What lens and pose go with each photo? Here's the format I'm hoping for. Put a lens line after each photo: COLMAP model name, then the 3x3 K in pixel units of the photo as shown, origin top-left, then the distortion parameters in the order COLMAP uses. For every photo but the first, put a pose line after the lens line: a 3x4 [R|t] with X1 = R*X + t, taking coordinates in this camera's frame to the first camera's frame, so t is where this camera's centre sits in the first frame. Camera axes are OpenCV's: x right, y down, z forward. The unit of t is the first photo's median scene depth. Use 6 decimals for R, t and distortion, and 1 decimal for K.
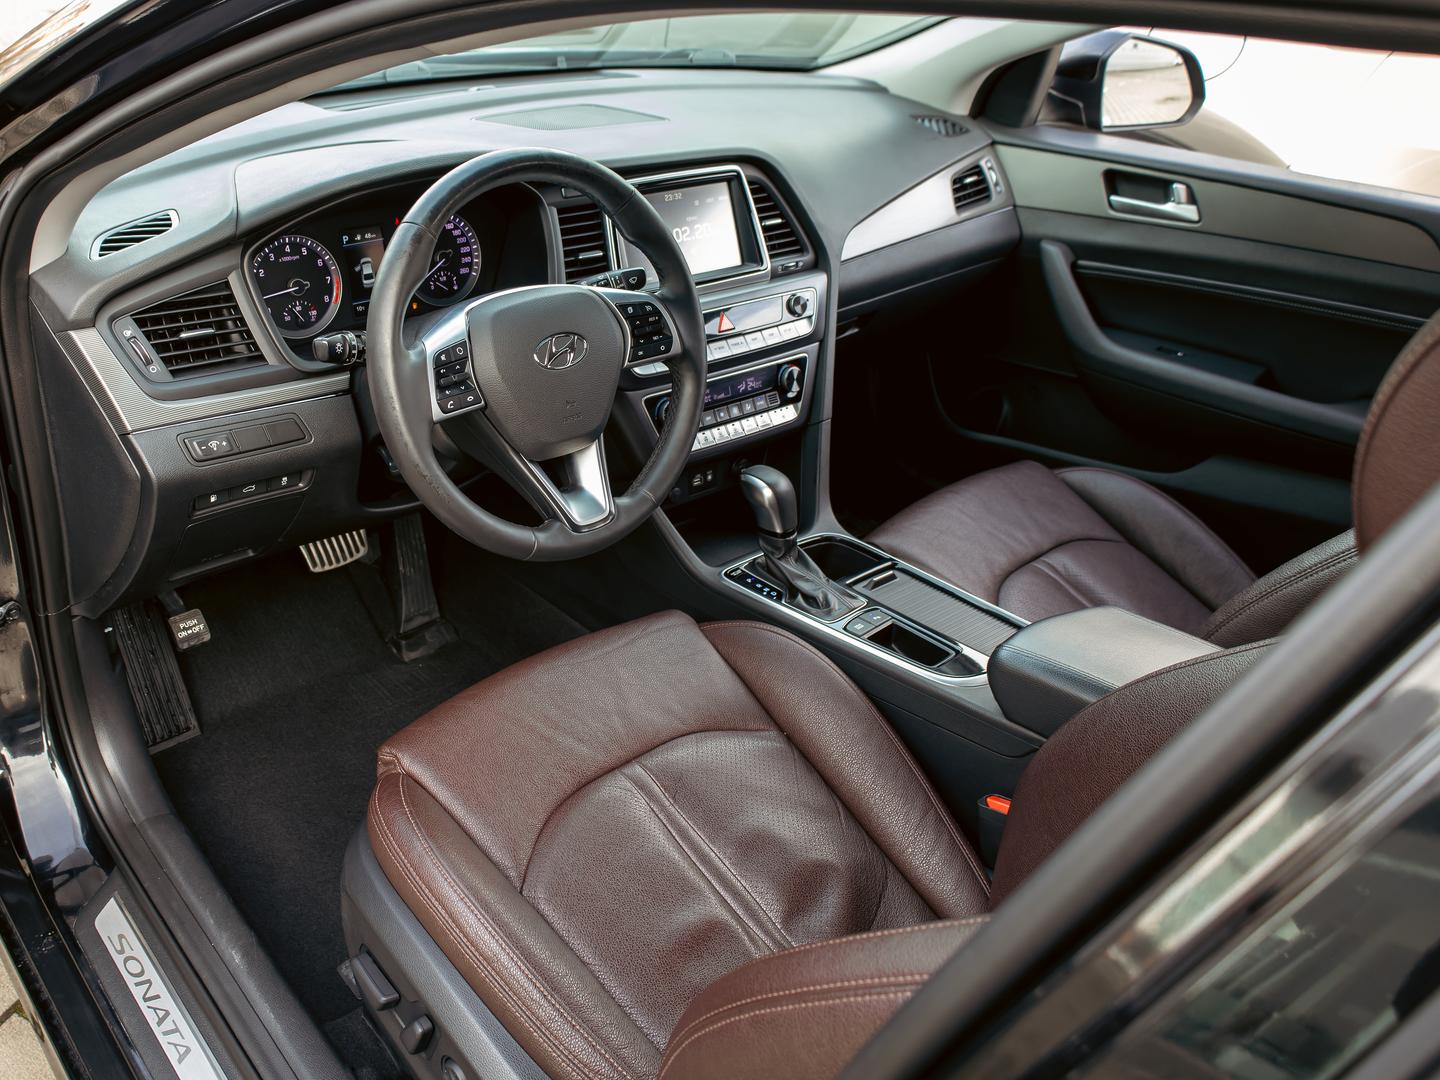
lens RADIAL K [[1324.6, 0, 717.4], [0, 1324.6, 595.5], [0, 0, 1]] dist [-0.006916, 0.007522]
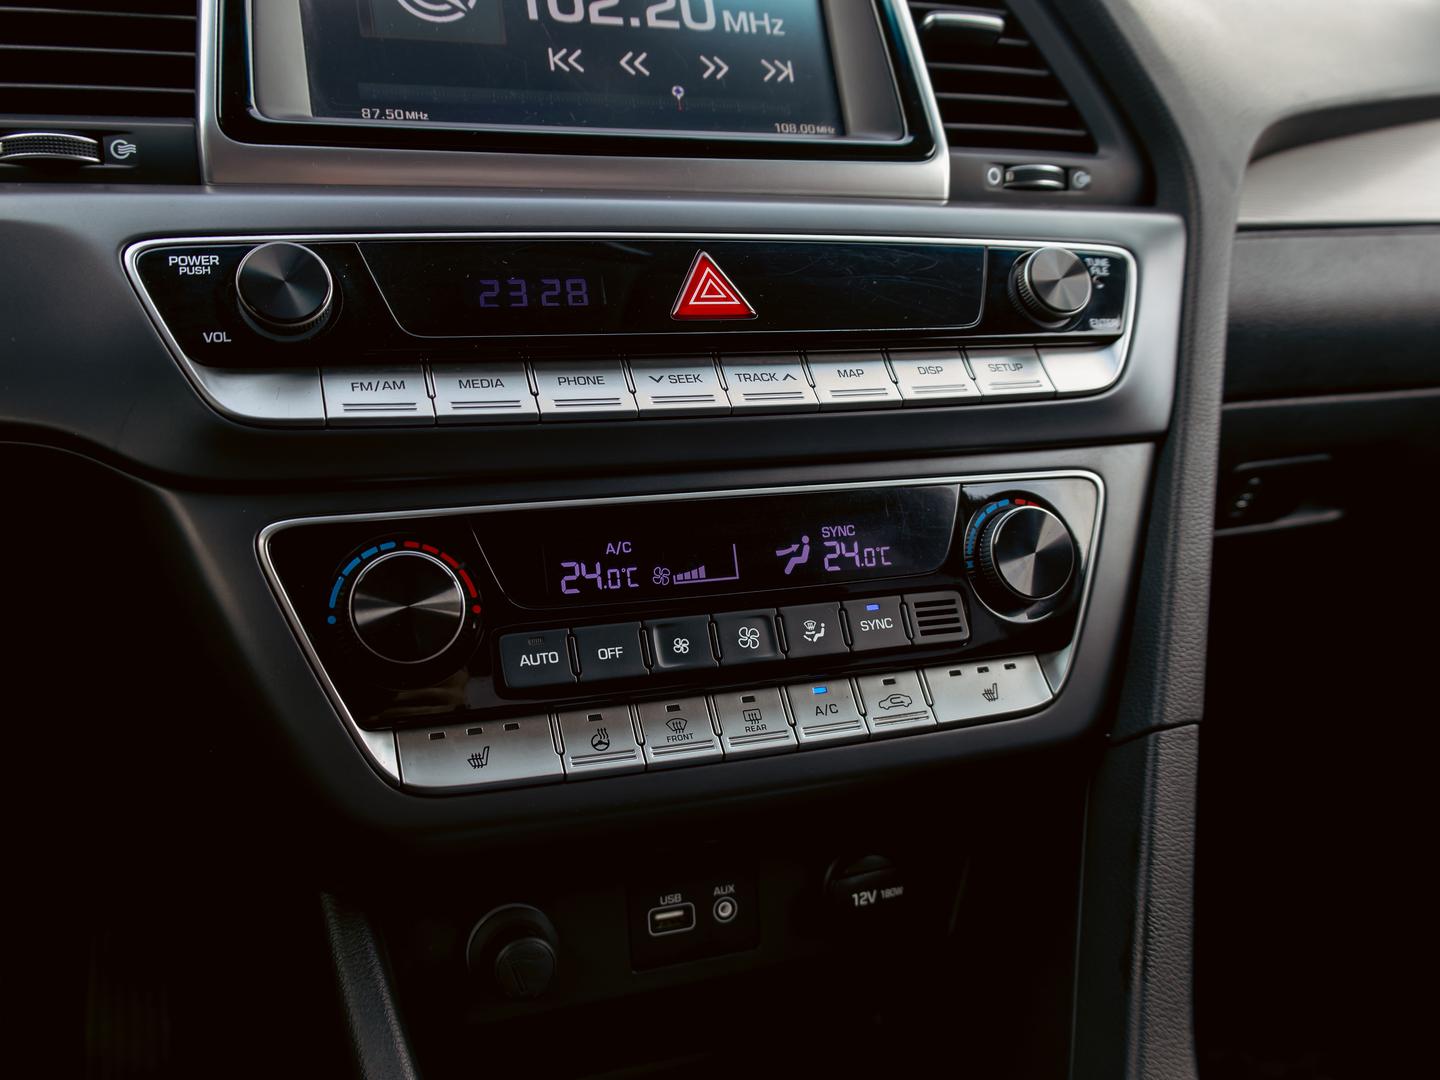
lens RADIAL K [[1324.6, 0, 717.4], [0, 1324.6, 595.5], [0, 0, 1]] dist [-0.006916, 0.007522]
pose [[0.937902, 0.007003, -0.346829, 0.090094], [-0.117314, 0.947293, -0.298117, -0.070591], [0.326461, 0.320292, 0.889290, 0.750725]]
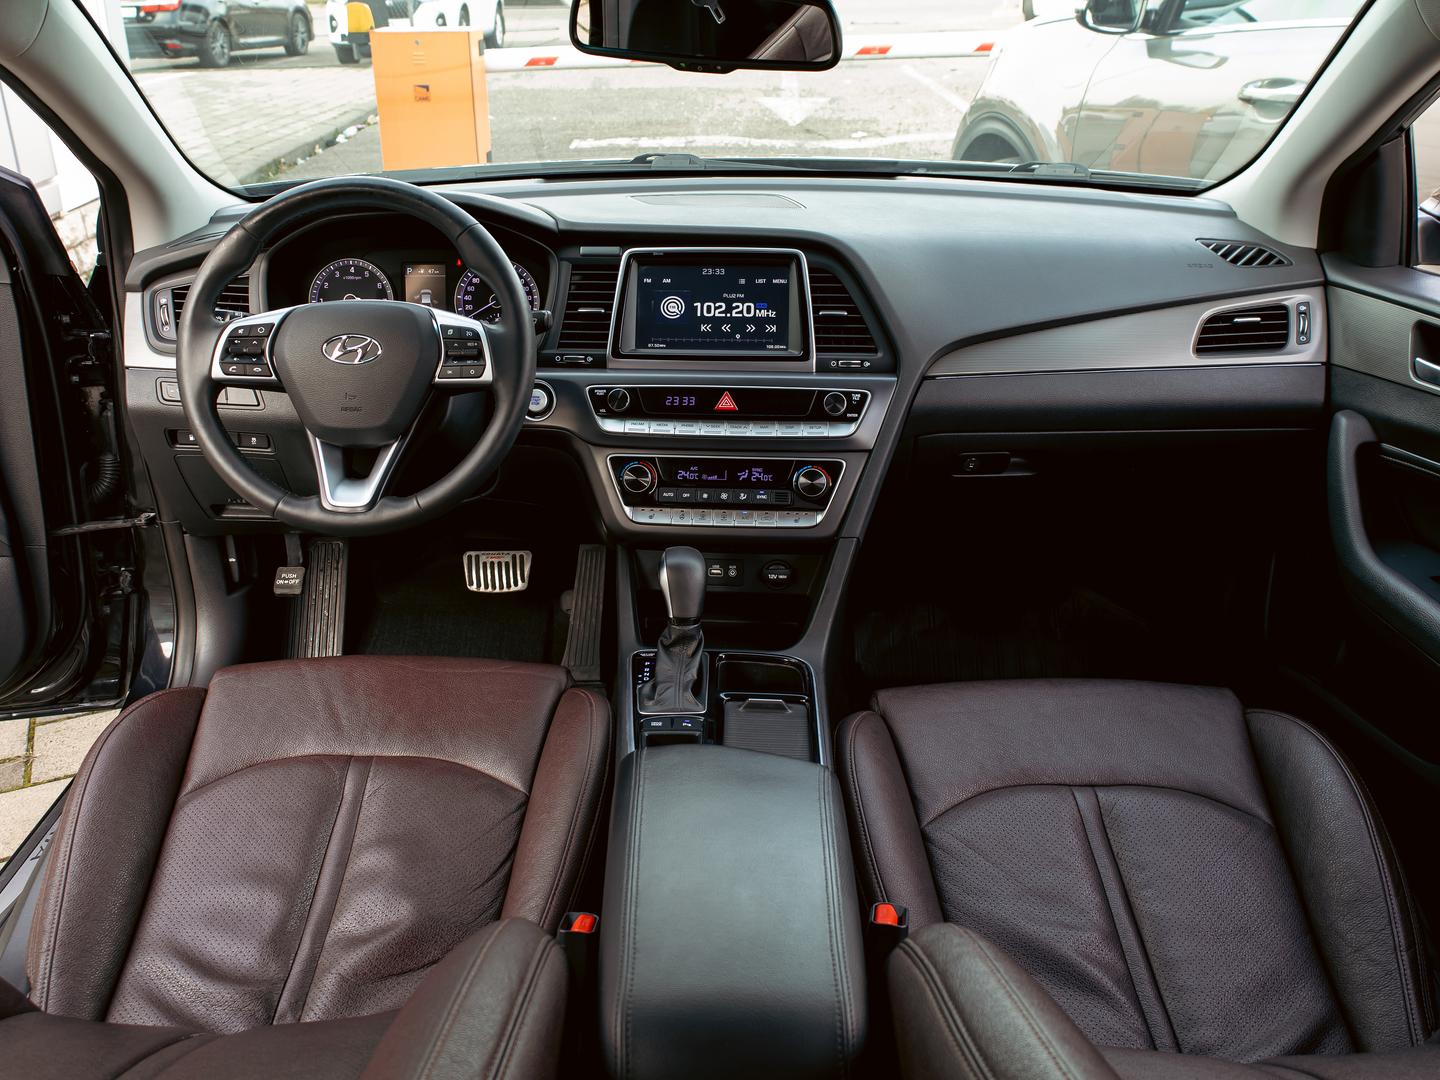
lens RADIAL K [[1609.4, 0, 719.7], [0, 1609.4, 632.6], [0, 0, 1]] dist [0.014737, 0.006880]
pose [[0.694497, 0.217024, -0.685984, 0.791739], [-0.327443, 0.944303, -0.032758, -0.008819], [0.640667, 0.247371, 0.726879, 0.182156]]
